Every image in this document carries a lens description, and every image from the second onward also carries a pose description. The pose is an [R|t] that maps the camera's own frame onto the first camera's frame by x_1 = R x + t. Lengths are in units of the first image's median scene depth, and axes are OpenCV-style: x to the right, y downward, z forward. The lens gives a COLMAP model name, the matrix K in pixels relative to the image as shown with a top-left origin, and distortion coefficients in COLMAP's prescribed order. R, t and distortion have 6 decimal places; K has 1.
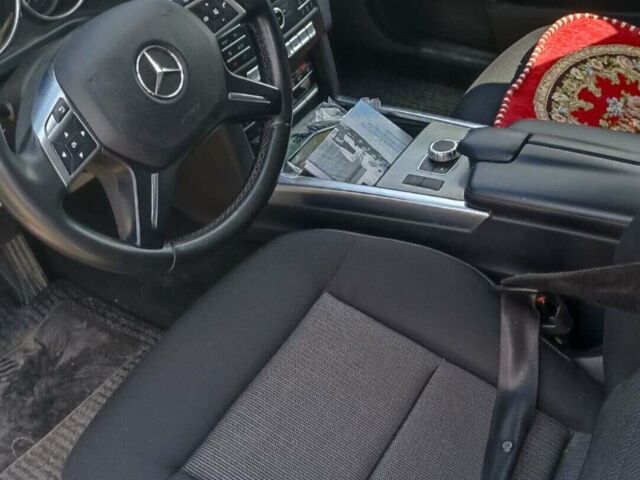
lens RADIAL K [[837.0, 0, 320.0], [0, 837.0, 240.0], [0, 0, 1]] dist [0.040191, -0.035770]
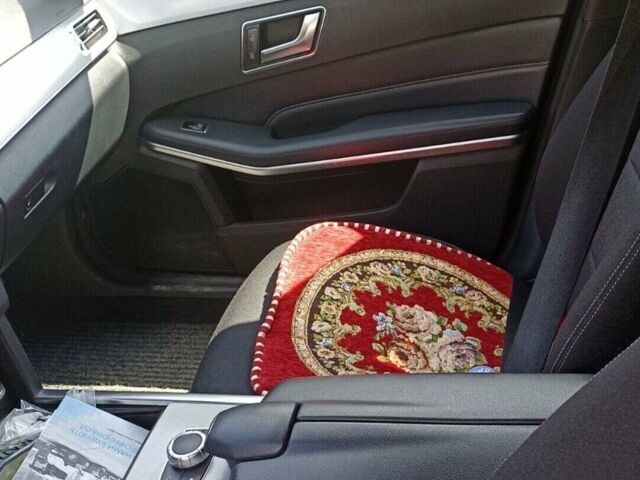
lens RADIAL K [[837.0, 0, 320.0], [0, 837.0, 240.0], [0, 0, 1]] dist [0.040191, -0.035770]
pose [[0.941490, -0.180584, 0.284581, 0.072858], [0.242515, 0.949326, -0.199917, -0.095563], [-0.234059, 0.257236, 0.937575, 0.228029]]
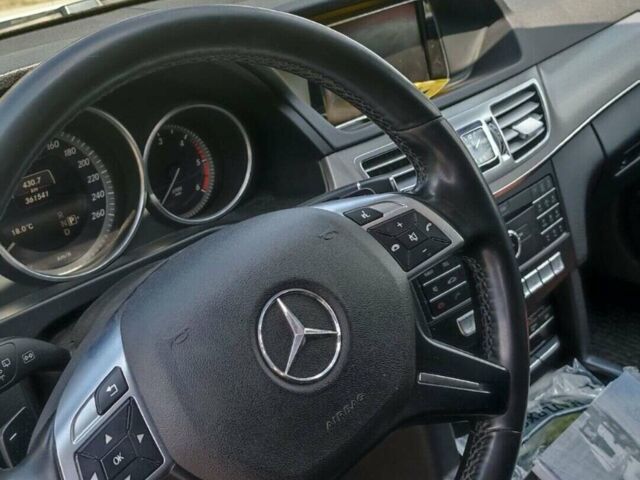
lens RADIAL K [[837.0, 0, 320.0], [0, 837.0, 240.0], [0, 0, 1]] dist [0.040191, -0.035770]
pose [[0.963400, 0.084024, -0.254558, -0.024051], [-0.140593, 0.966898, -0.212936, -0.090506], [0.228240, 0.240932, 0.943323, 0.285712]]
